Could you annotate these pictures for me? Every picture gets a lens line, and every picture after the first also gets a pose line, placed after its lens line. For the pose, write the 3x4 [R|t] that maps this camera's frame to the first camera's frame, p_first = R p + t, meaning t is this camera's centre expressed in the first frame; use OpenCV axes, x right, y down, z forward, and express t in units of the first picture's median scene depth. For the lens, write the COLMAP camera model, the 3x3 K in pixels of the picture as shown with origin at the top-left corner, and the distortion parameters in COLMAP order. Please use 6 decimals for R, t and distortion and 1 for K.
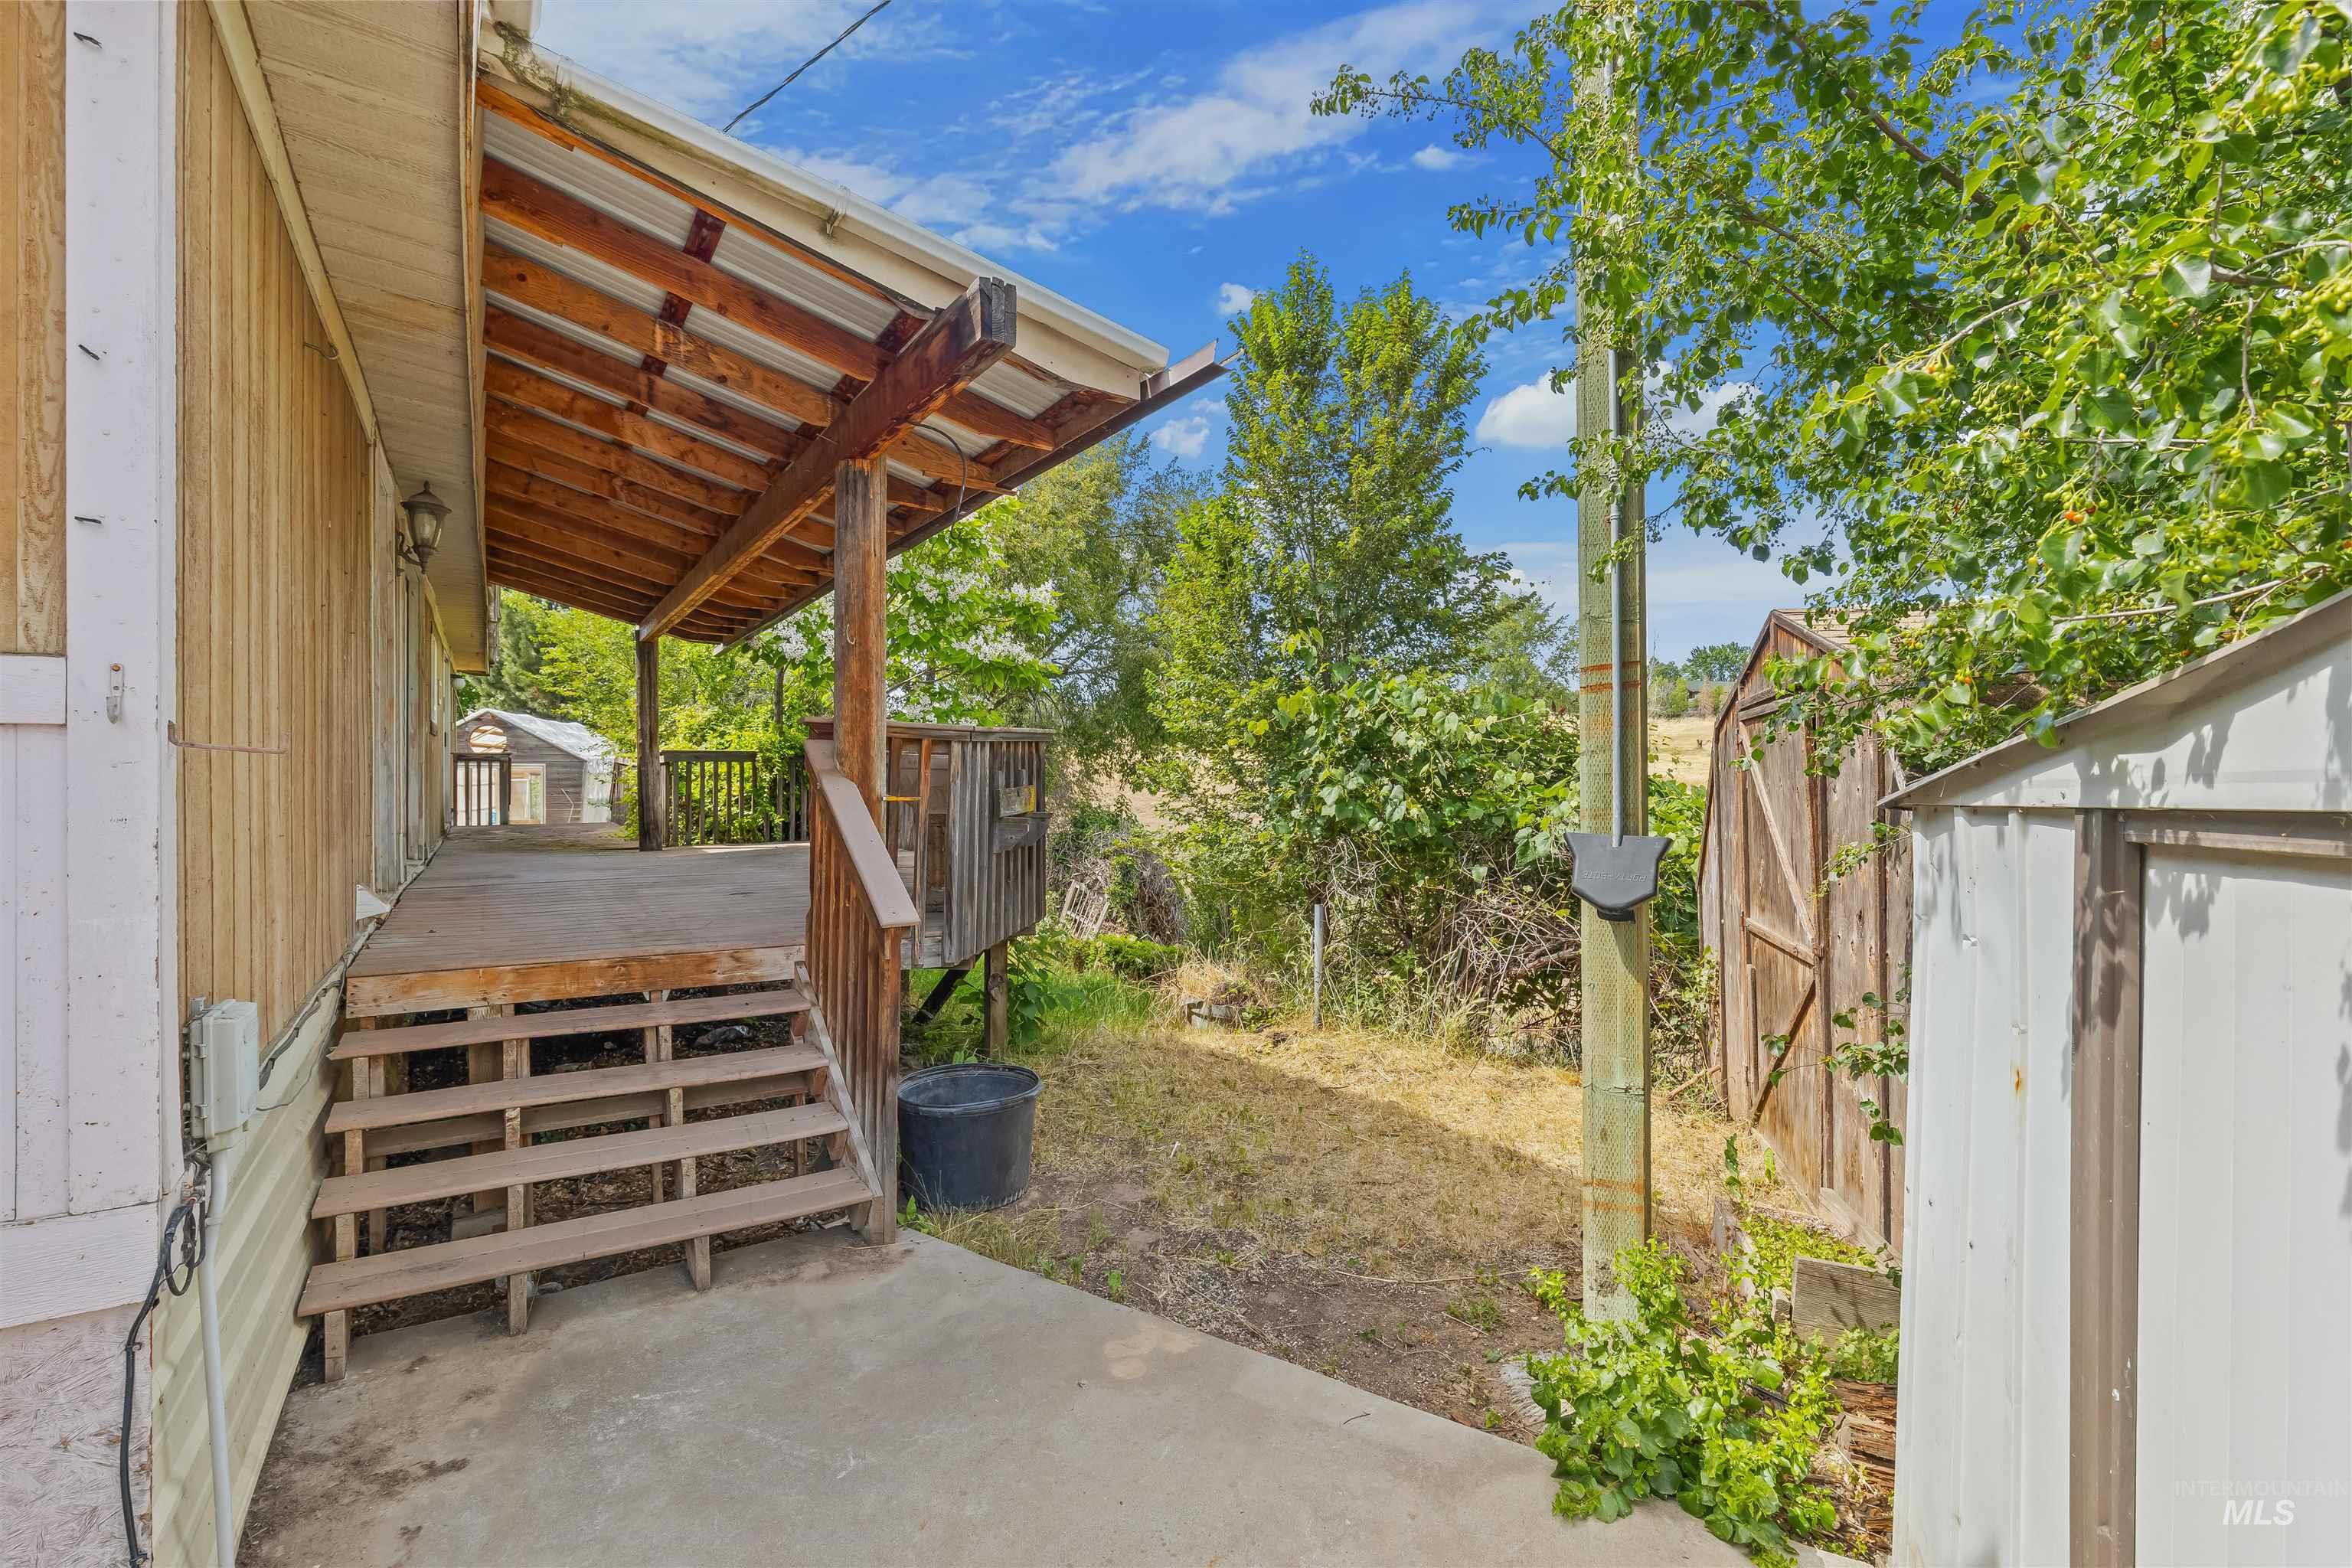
lens RADIAL K [[1057.7, 0, 1176.7], [0, 1057.7, 784.6], [0, 0, 1]] dist [0.005305, -0.004105]
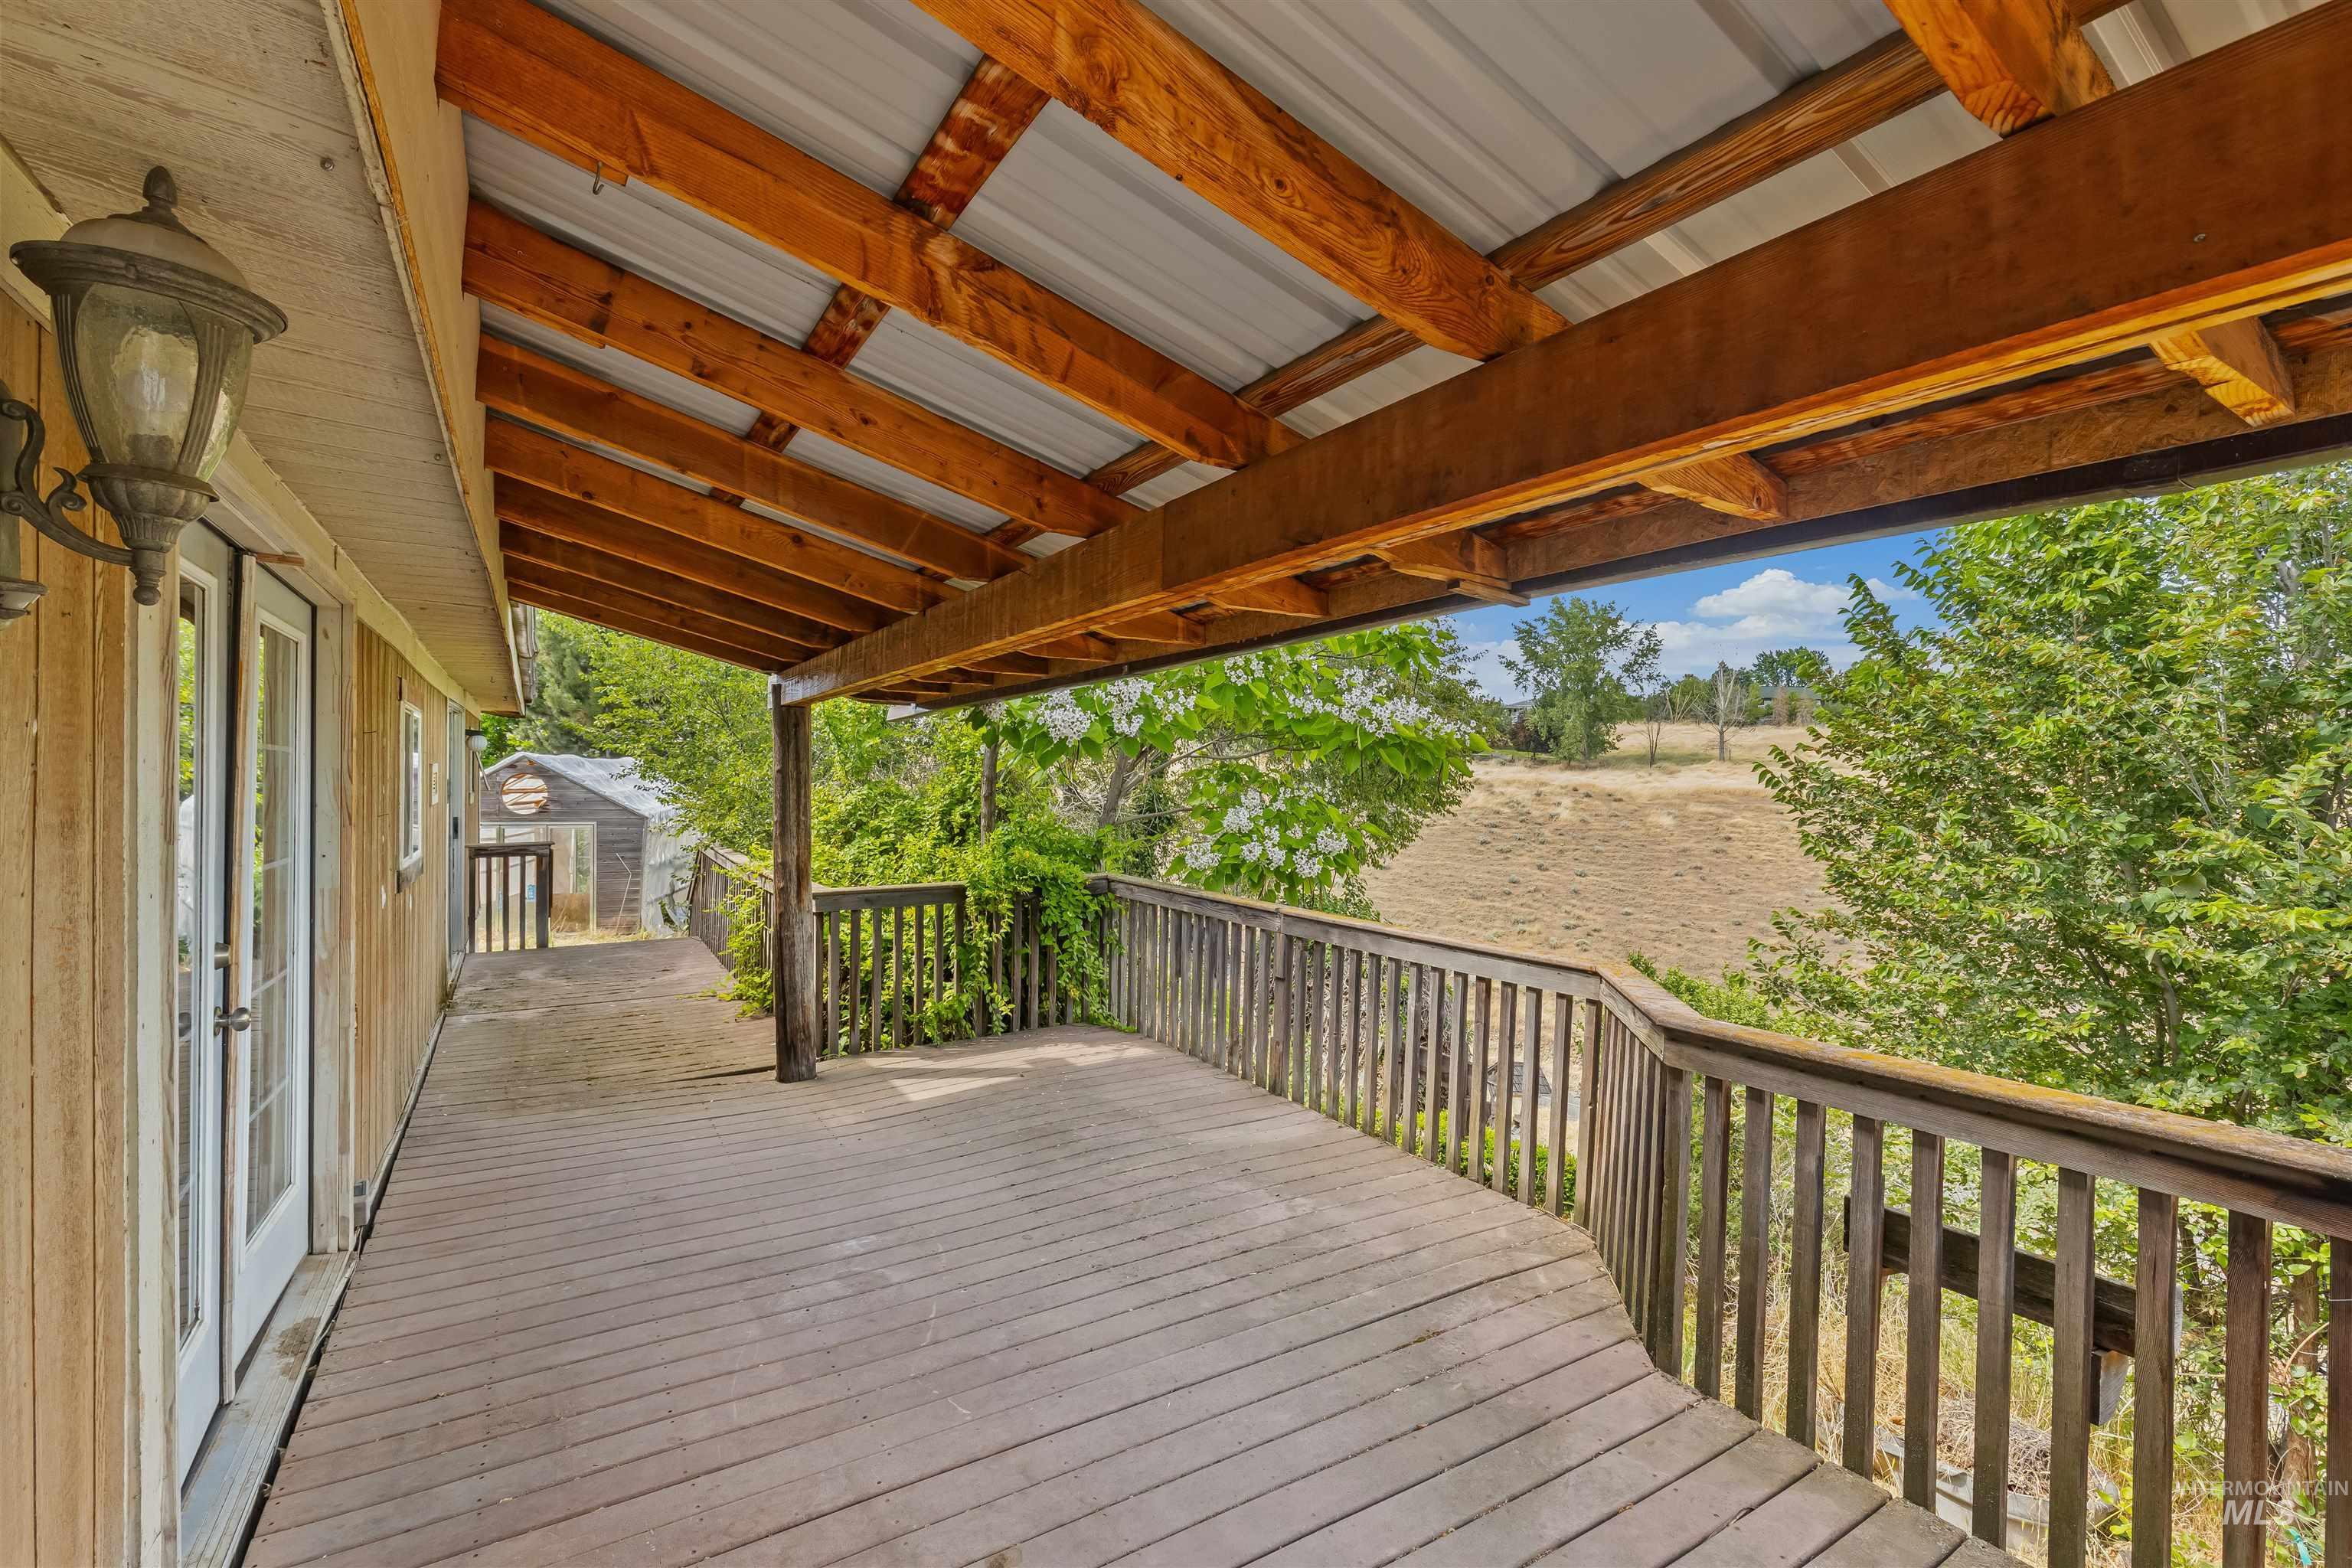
lens RADIAL K [[1057.7, 0, 1181.1], [0, 1057.7, 782.0], [0, 0, 1]] dist [0.005305, -0.004105]
pose [[0.999659, 0.001764, -0.026039, -0.204662], [-0.001912, 0.999982, -0.005679, -0.066744], [0.026028, 0.005727, 0.999645, 0.325909]]
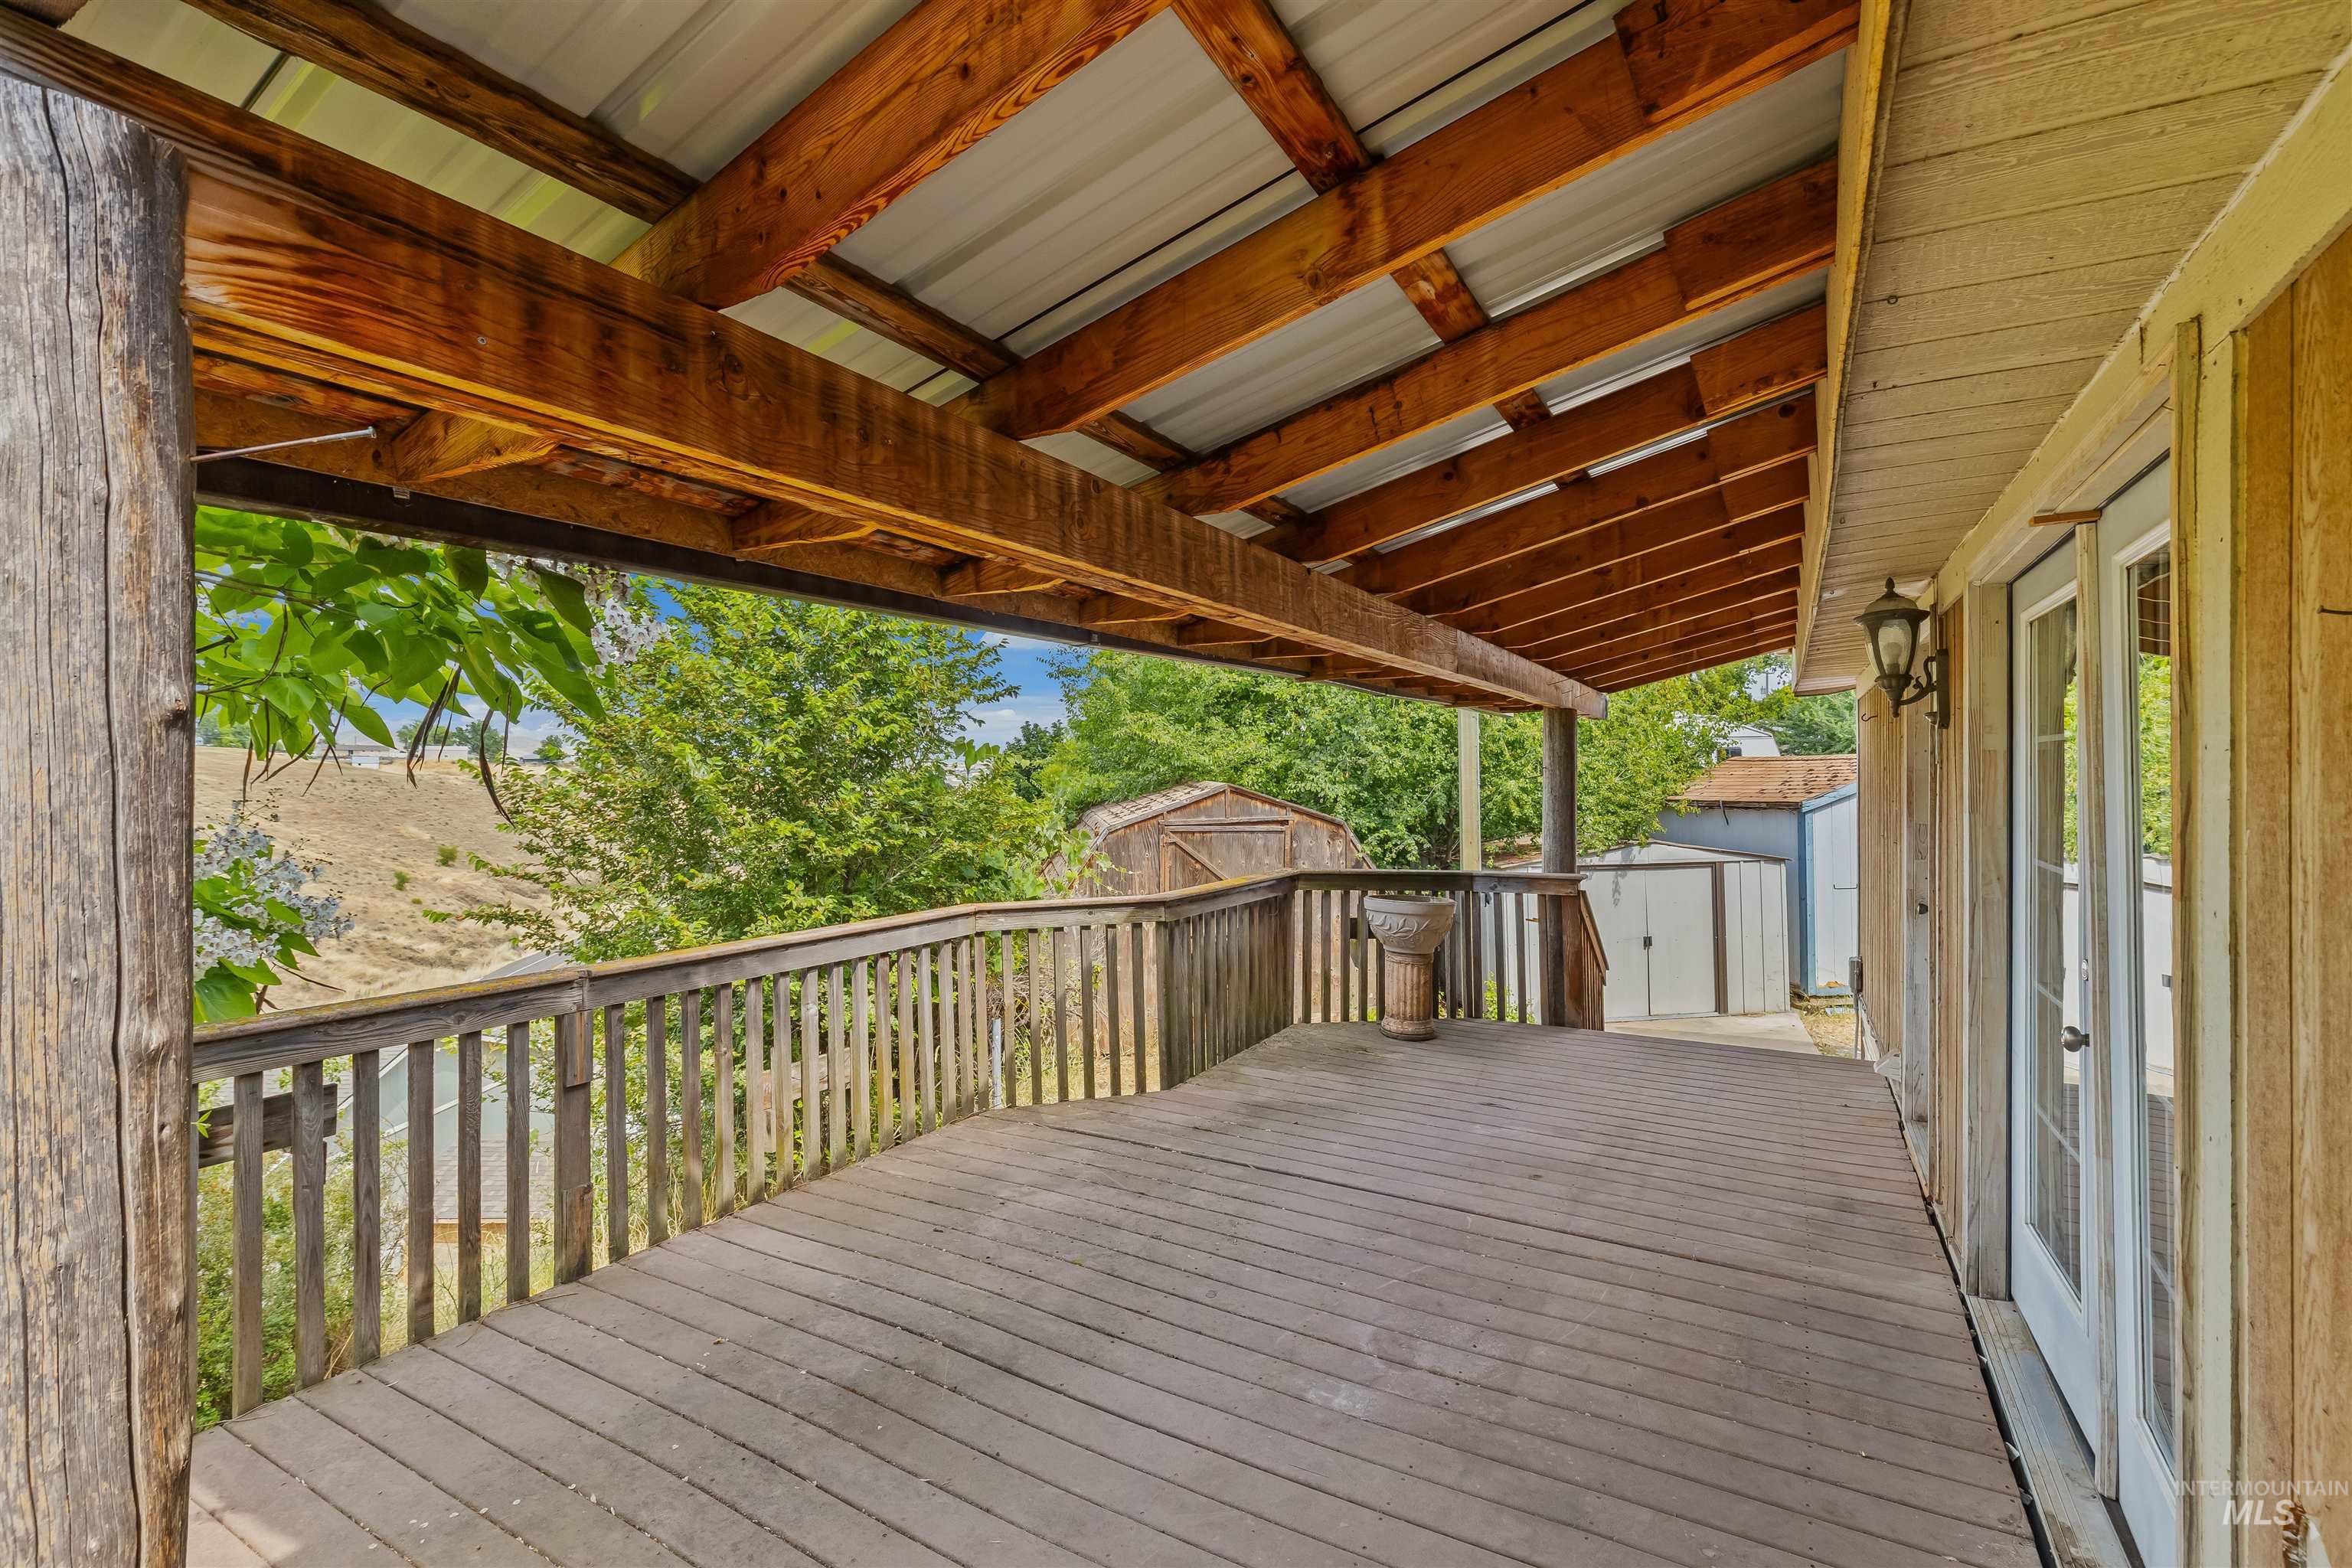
lens RADIAL K [[1057.7, 0, 1183.5], [0, 1057.7, 768.6], [0, 0, 1]] dist [0.005305, -0.004105]
pose [[-0.463847, -0.005755, 0.885896, -0.435393], [-0.001006, 0.999982, 0.005970, -0.069958], [-0.885915, 0.001878, -0.463845, 0.679133]]
